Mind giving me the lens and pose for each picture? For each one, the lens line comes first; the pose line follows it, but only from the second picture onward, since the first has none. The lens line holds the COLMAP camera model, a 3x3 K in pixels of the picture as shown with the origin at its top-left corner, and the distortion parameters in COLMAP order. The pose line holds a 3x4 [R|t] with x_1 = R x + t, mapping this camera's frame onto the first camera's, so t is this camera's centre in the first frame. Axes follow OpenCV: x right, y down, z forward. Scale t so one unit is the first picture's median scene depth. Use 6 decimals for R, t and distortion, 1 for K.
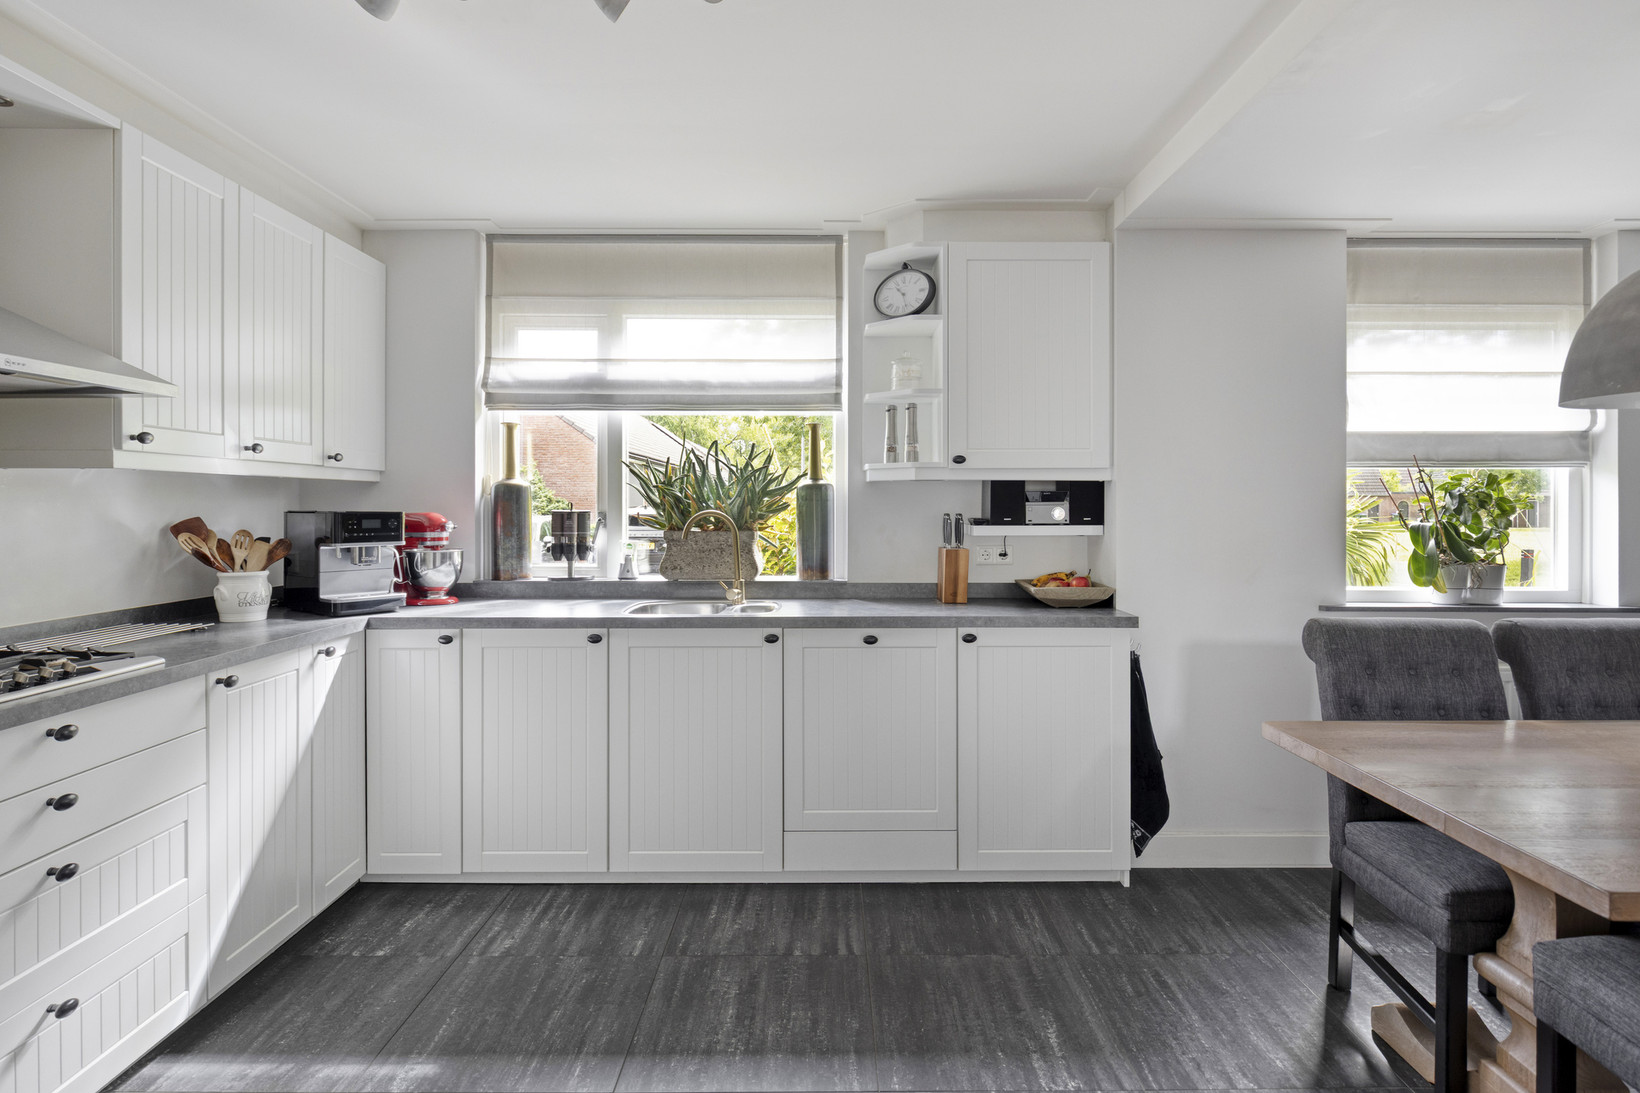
lens RADIAL K [[863.2, 0, 796.7], [0, 863.2, 510.0], [0, 0, 1]] dist [-0.000389, -0.000219]
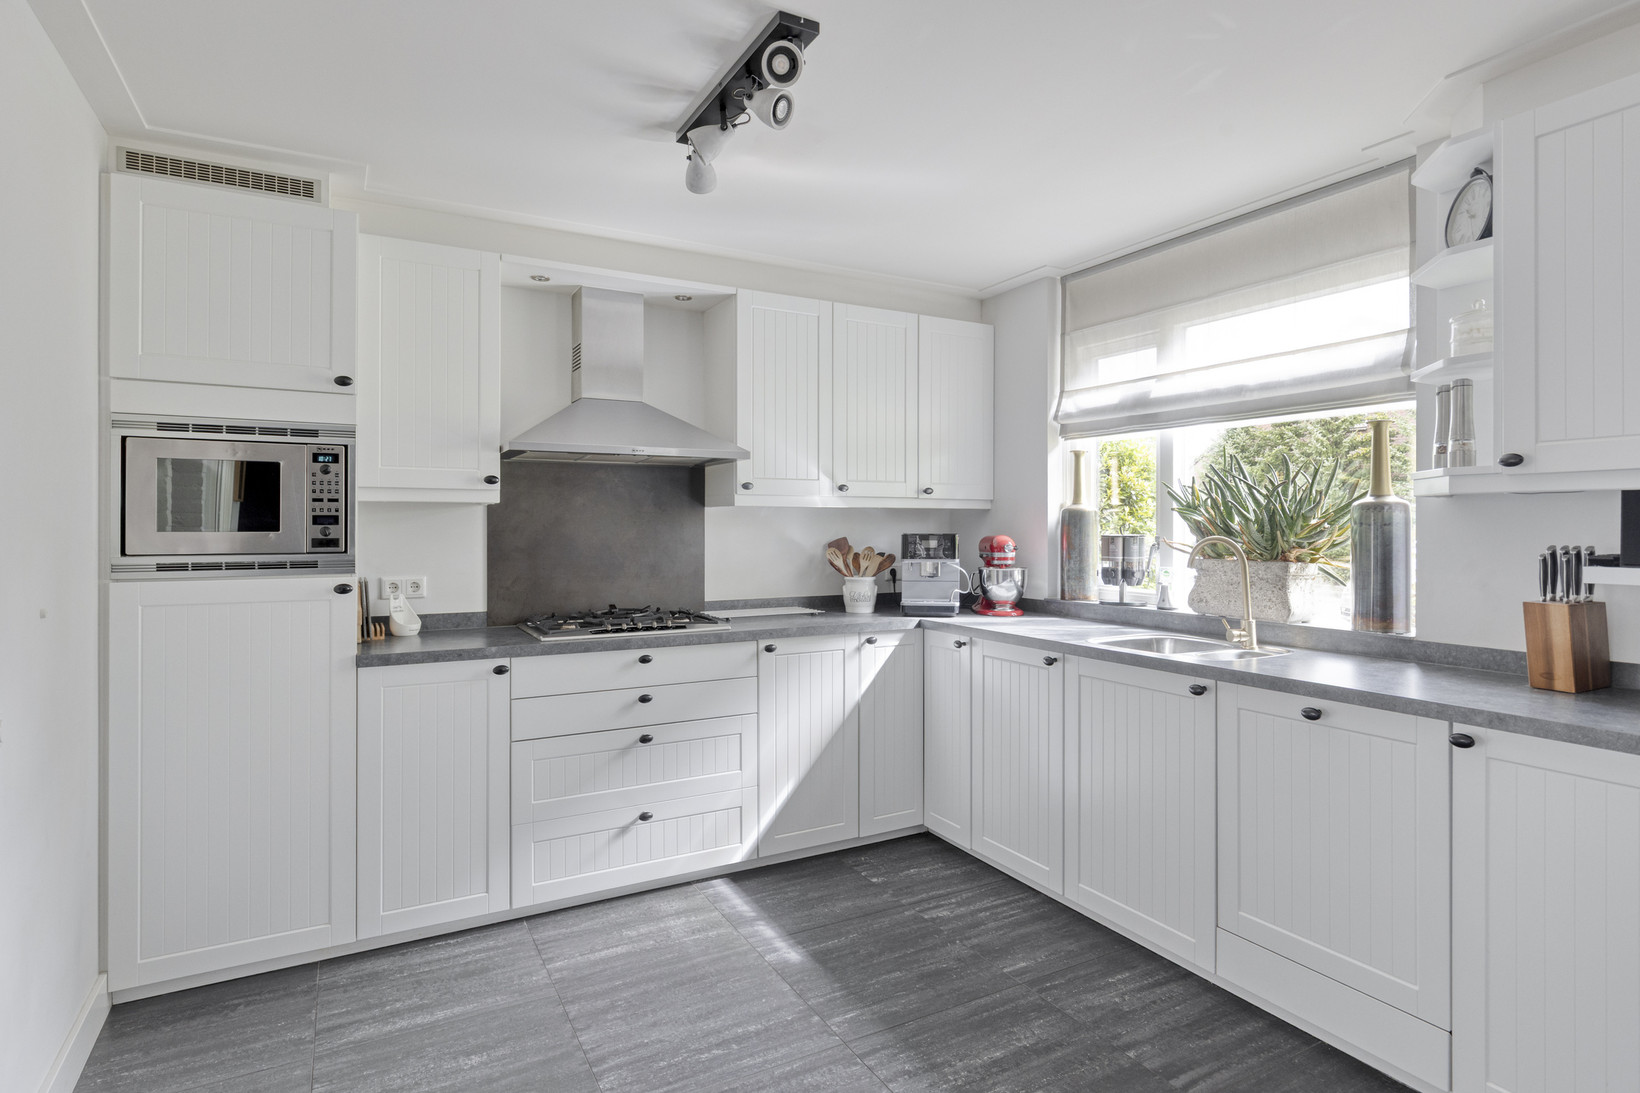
lens RADIAL K [[863.2, 0, 872.0], [0, 863.2, 529.6], [0, 0, 1]] dist [-0.000389, -0.000219]
pose [[0.507350, 0.004529, -0.861728, 0.543437], [-0.005619, 0.999982, 0.001947, -0.007001], [0.861722, 0.003854, 0.507367, 0.305579]]
